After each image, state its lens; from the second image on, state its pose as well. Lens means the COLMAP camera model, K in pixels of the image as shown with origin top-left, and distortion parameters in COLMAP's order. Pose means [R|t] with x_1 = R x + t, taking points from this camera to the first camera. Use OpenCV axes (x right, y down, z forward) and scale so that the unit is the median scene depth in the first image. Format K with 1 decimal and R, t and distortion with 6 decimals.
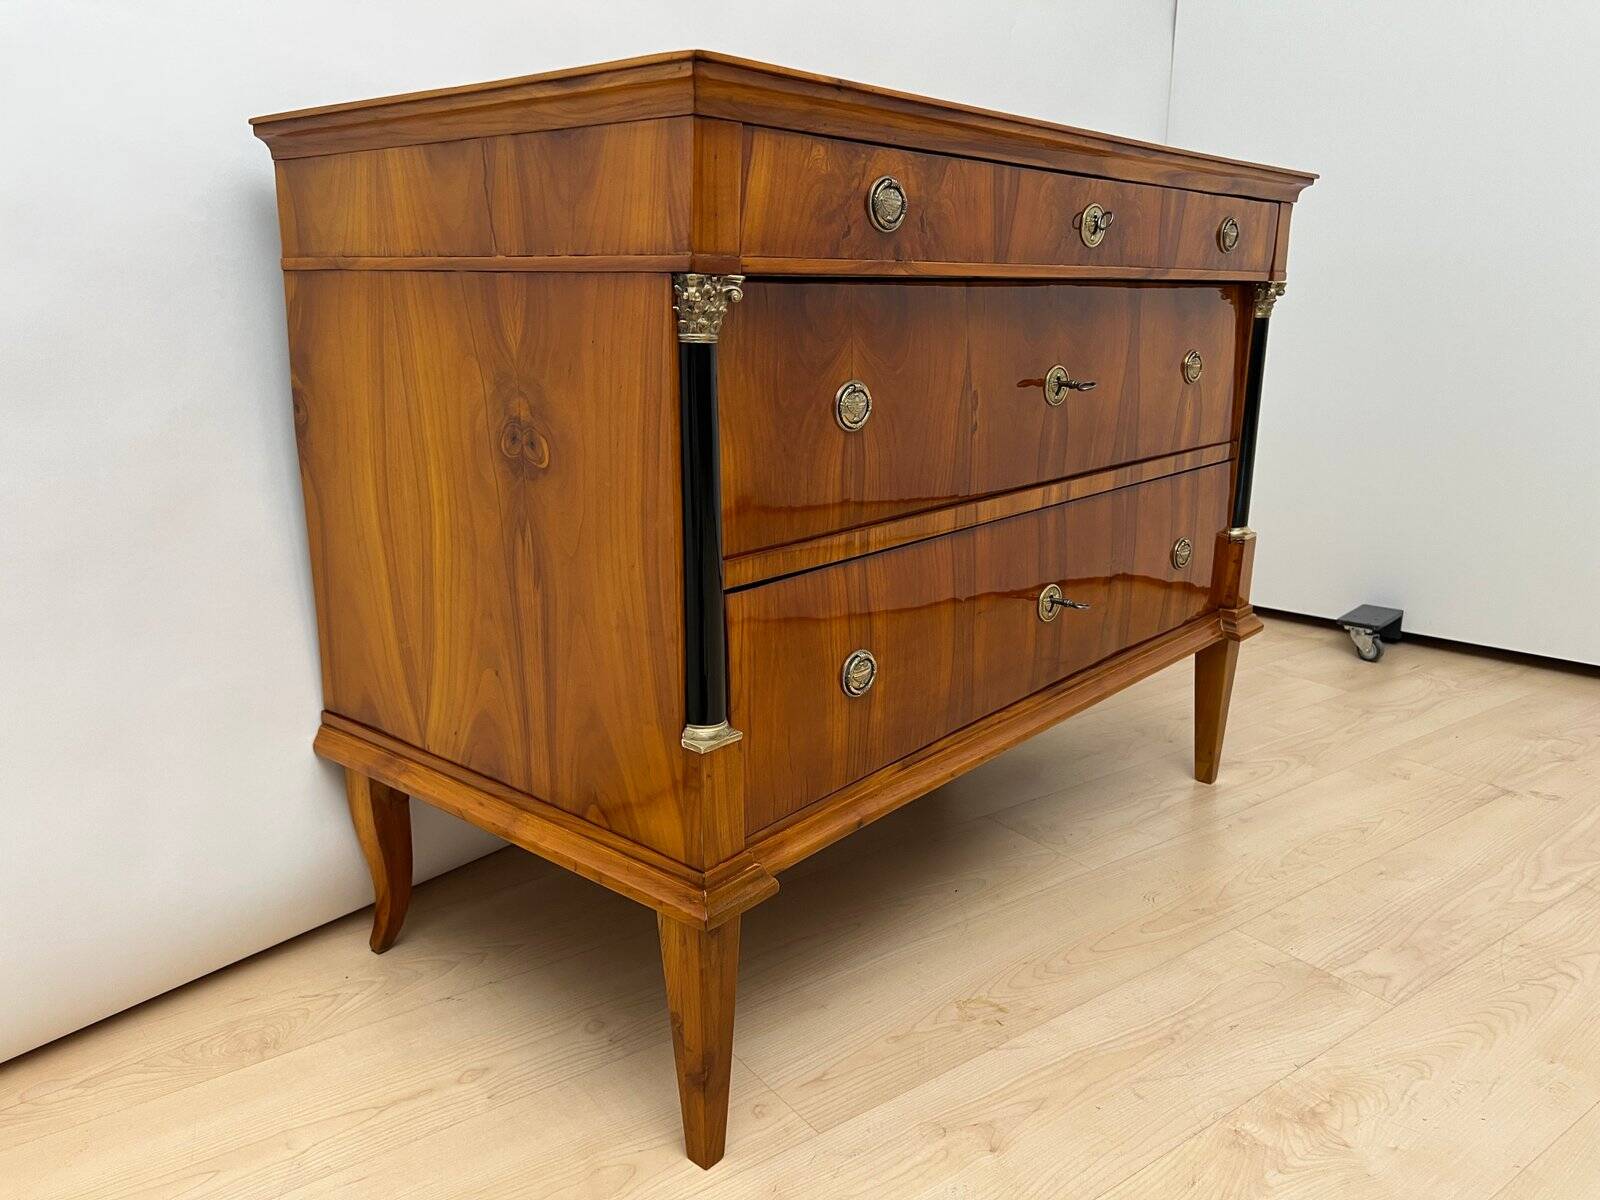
lens RADIAL K [[1219.1, 0, 798.7], [0, 1219.1, 586.9], [0, 0, 1]] dist [0.047435, -0.003989]
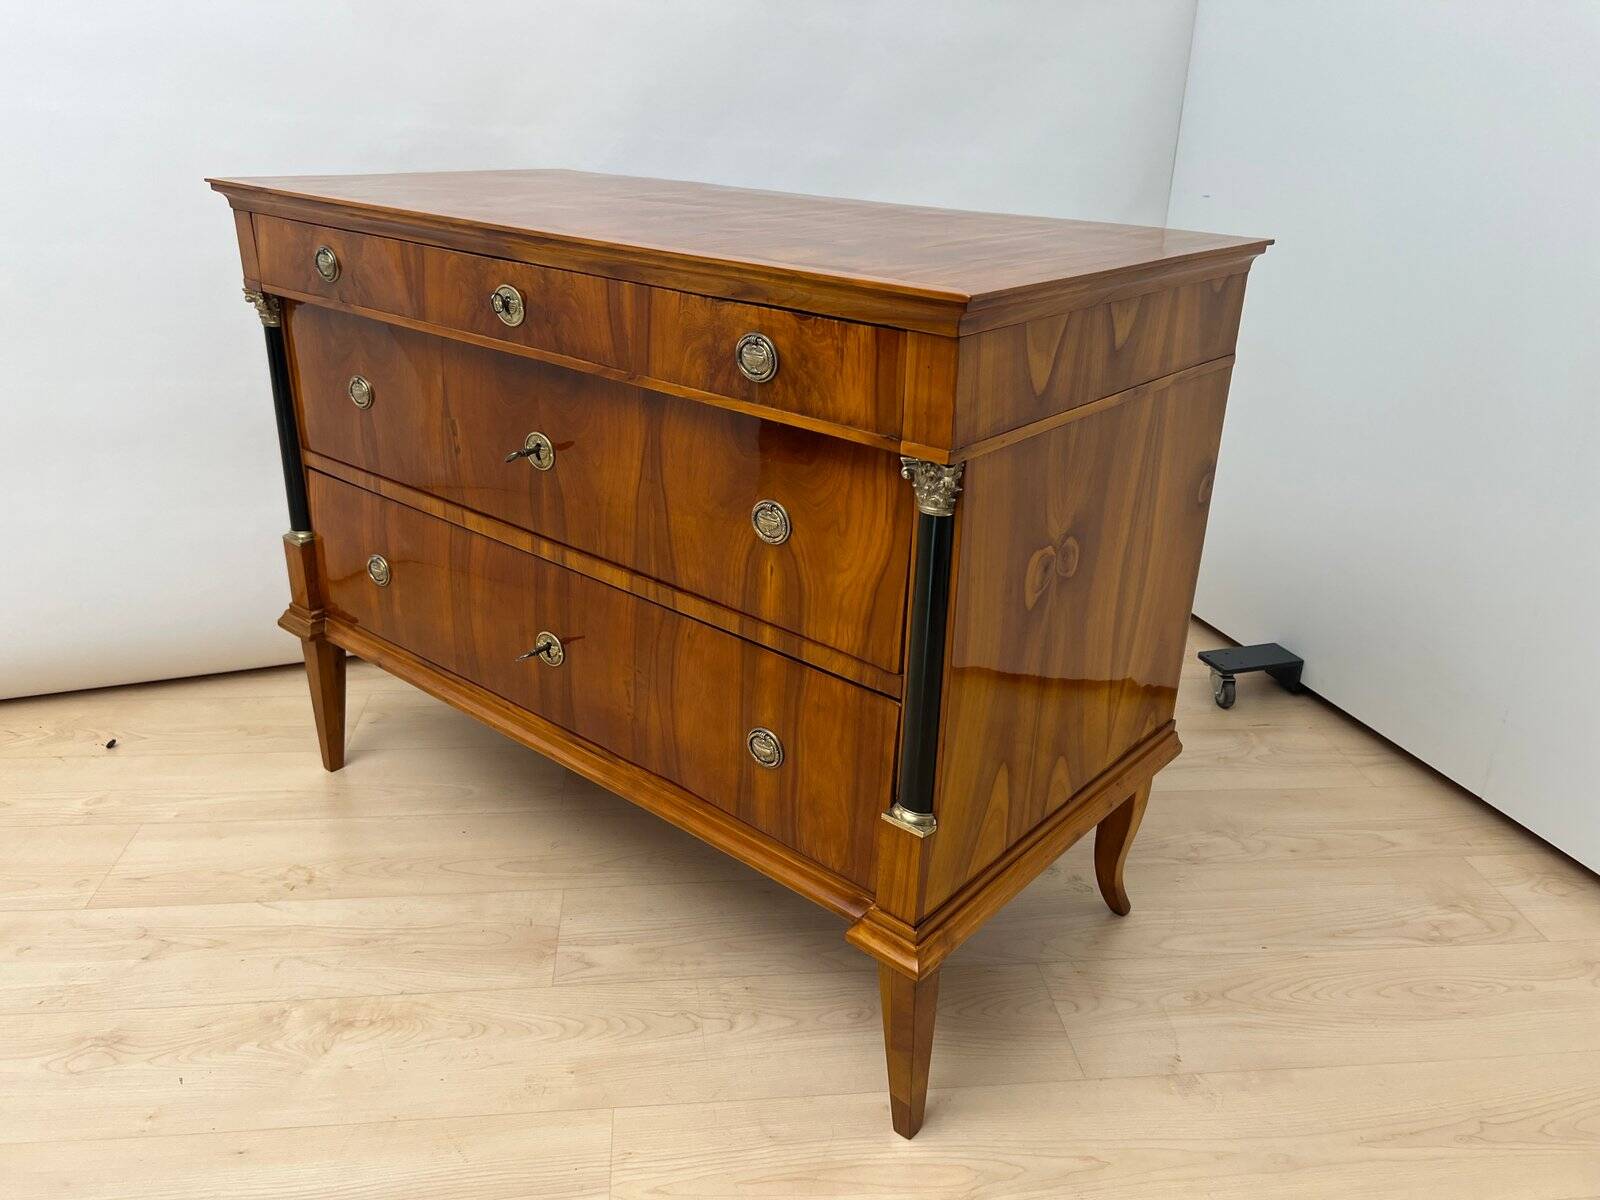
lens RADIAL K [[1220.6, 0, 806.2], [0, 1220.6, 600.8], [0, 0, 1]] dist [0.049374, -0.079178]
pose [[0.010047, 0.382948, -0.923715, 1.515400], [-0.271649, 0.890067, 0.366043, -0.611177], [0.962344, 0.247249, 0.112970, 1.400661]]
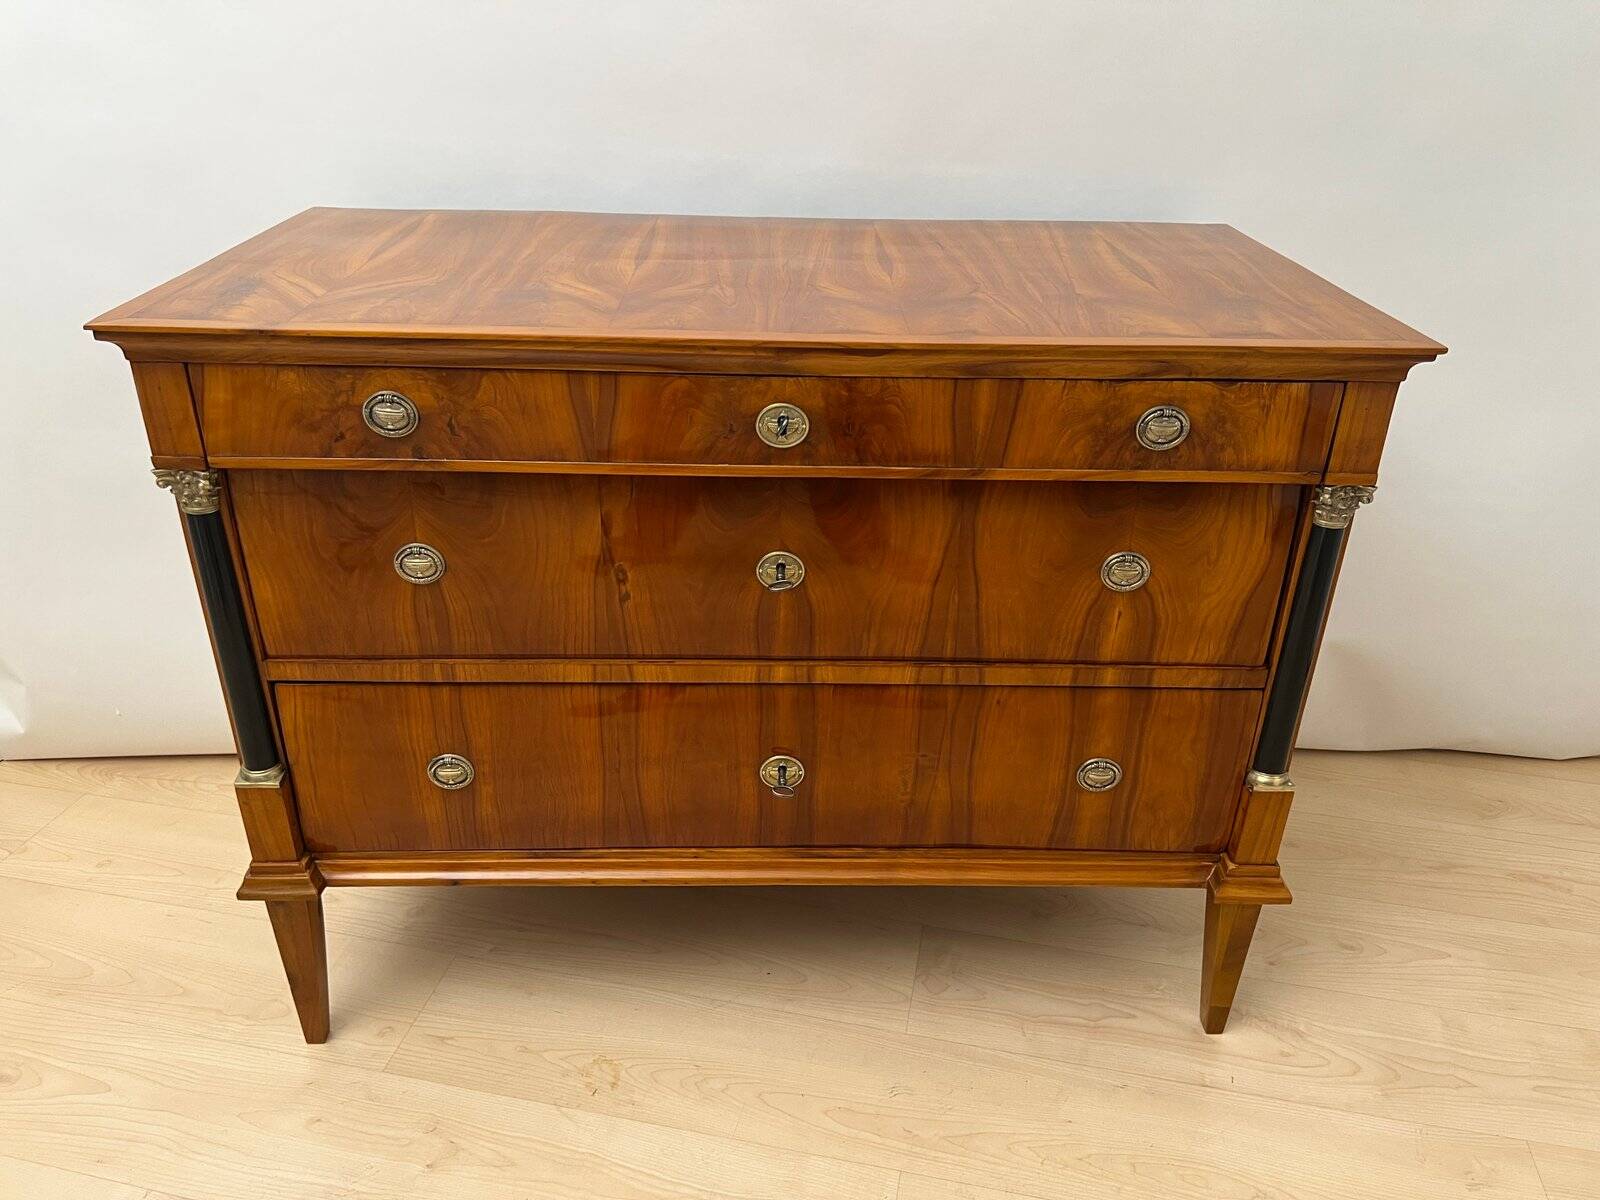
lens RADIAL K [[1233.8, 0, 802.3], [0, 1233.8, 595.1], [0, 0, 1]] dist [0.026664, -0.008010]
pose [[0.668732, 0.344180, -0.659043, 1.048859], [-0.196022, 0.936657, 0.290257, -0.522872], [0.717198, -0.064917, 0.693839, 0.446351]]
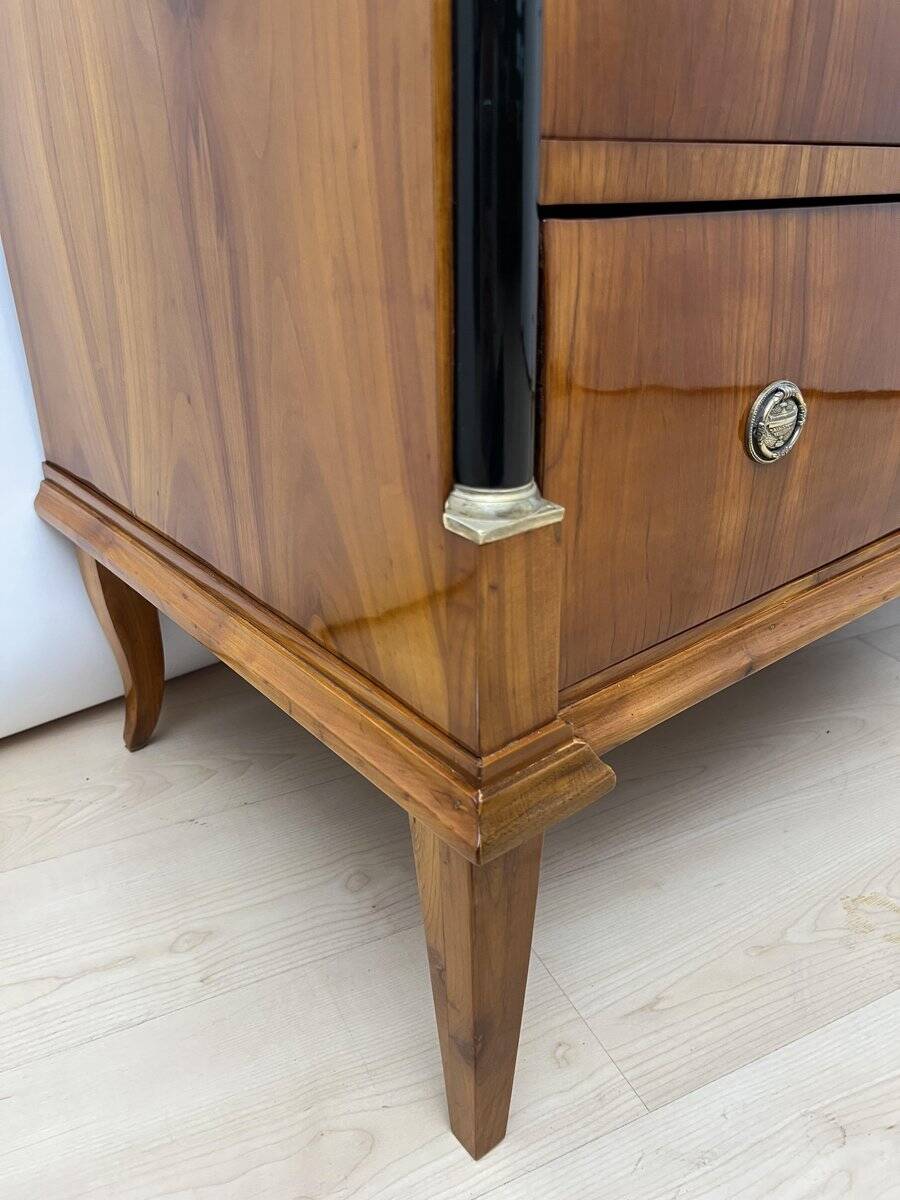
lens RADIAL K [[925.3, 0, 450.6], [0, 925.3, 593.3], [0, 0, 1]] dist [0.026664, -0.008010]
pose [[0.982594, 0.066531, -0.173445, -0.021164], [-0.032991, 0.981322, 0.189522, 0.075141], [0.182815, -0.180501, 0.966436, 0.553195]]
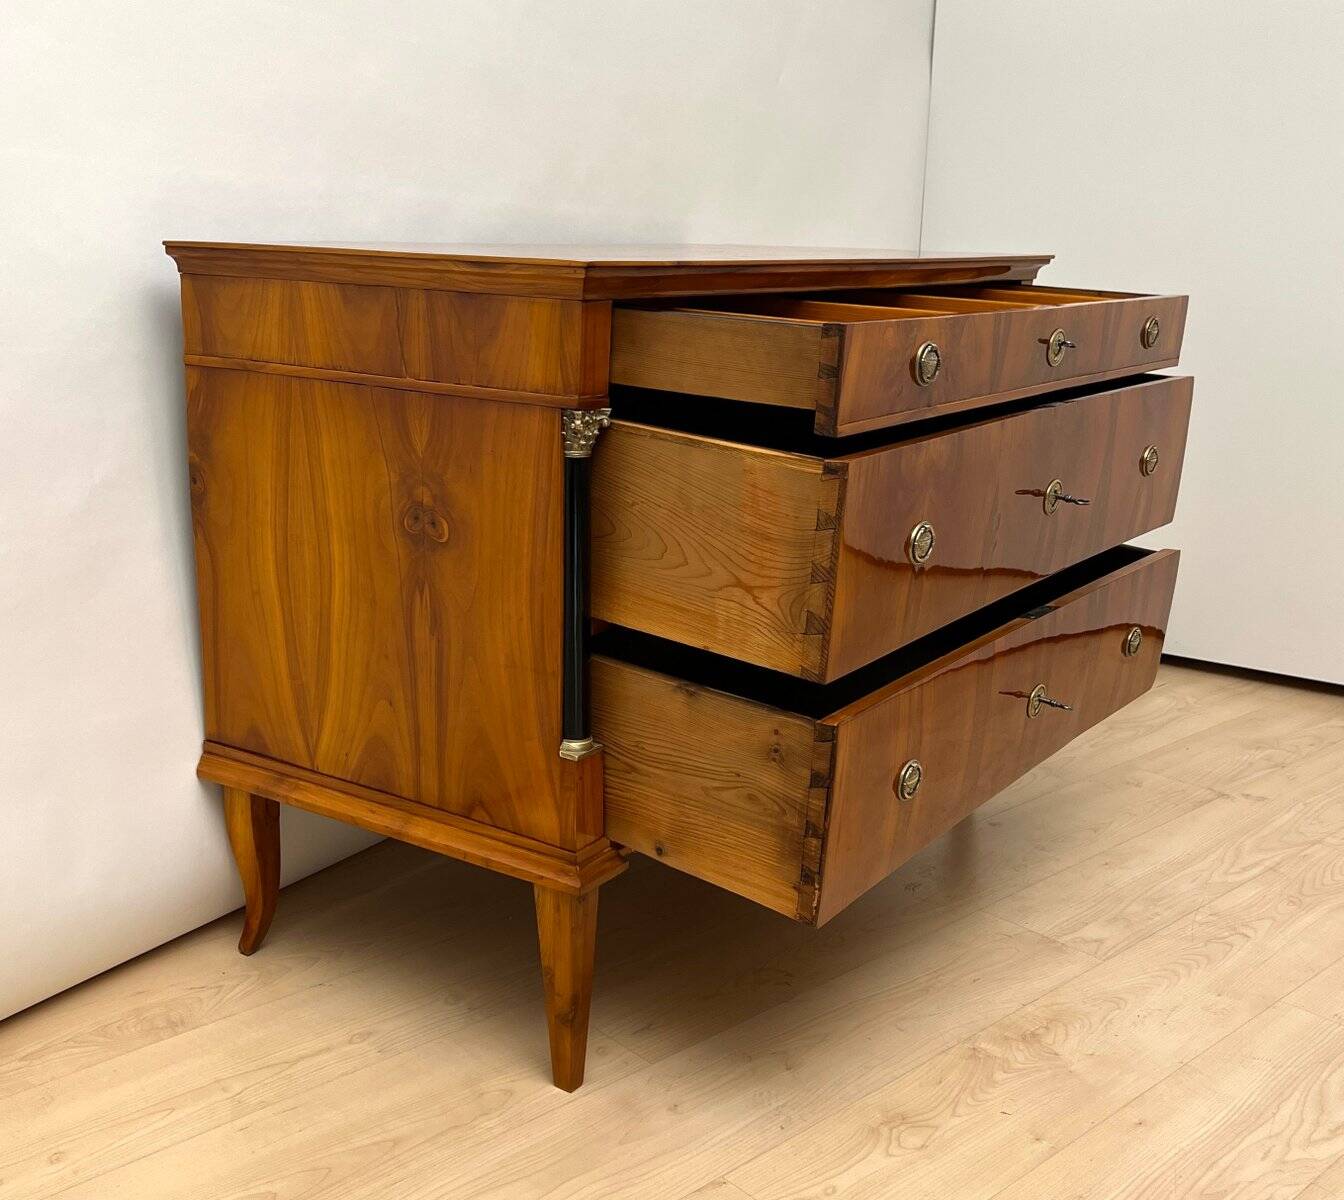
lens RADIAL K [[1510.5, 0, 678.7], [0, 1510.5, 606.7], [0, 0, 1]] dist [0.096852, -0.000050]
pose [[0.993356, -0.009678, 0.114676, -0.137224], [0.008832, 0.999930, 0.007881, -0.037867], [-0.114744, -0.006816, 0.993372, -0.566408]]
